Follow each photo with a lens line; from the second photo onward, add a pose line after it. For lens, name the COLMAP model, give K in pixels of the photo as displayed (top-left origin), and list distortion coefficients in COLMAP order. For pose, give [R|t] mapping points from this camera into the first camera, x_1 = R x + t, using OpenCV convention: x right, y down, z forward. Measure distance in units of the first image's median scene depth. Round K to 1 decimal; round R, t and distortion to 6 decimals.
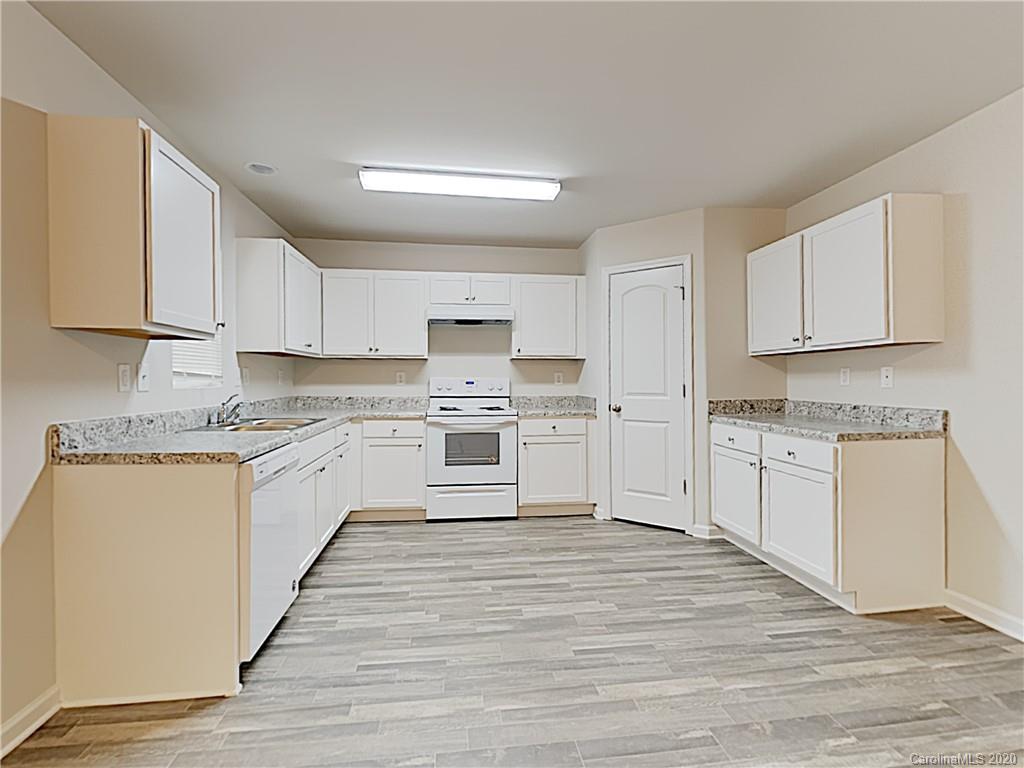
lens RADIAL K [[495.1, 0, 512.0], [0, 495.1, 384.0], [0, 0, 1]] dist [0.093095, -0.000082]
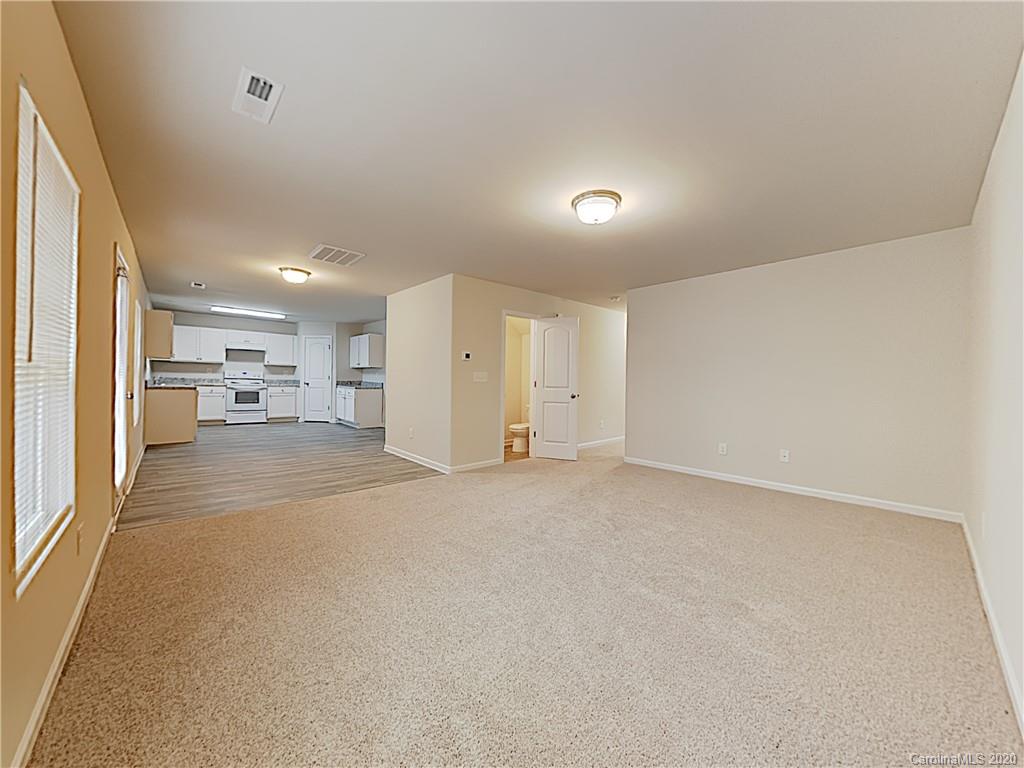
lens RADIAL K [[376.4, 0, 513.4], [0, 376.4, 380.4], [0, 0, 1]] dist [0.000147, -0.000001]
pose [[0.820769, 0.018790, 0.570951, -0.063661], [-0.021855, 0.999760, -0.001484, 0.007049], [-0.570842, -0.011260, 0.820983, -1.584888]]
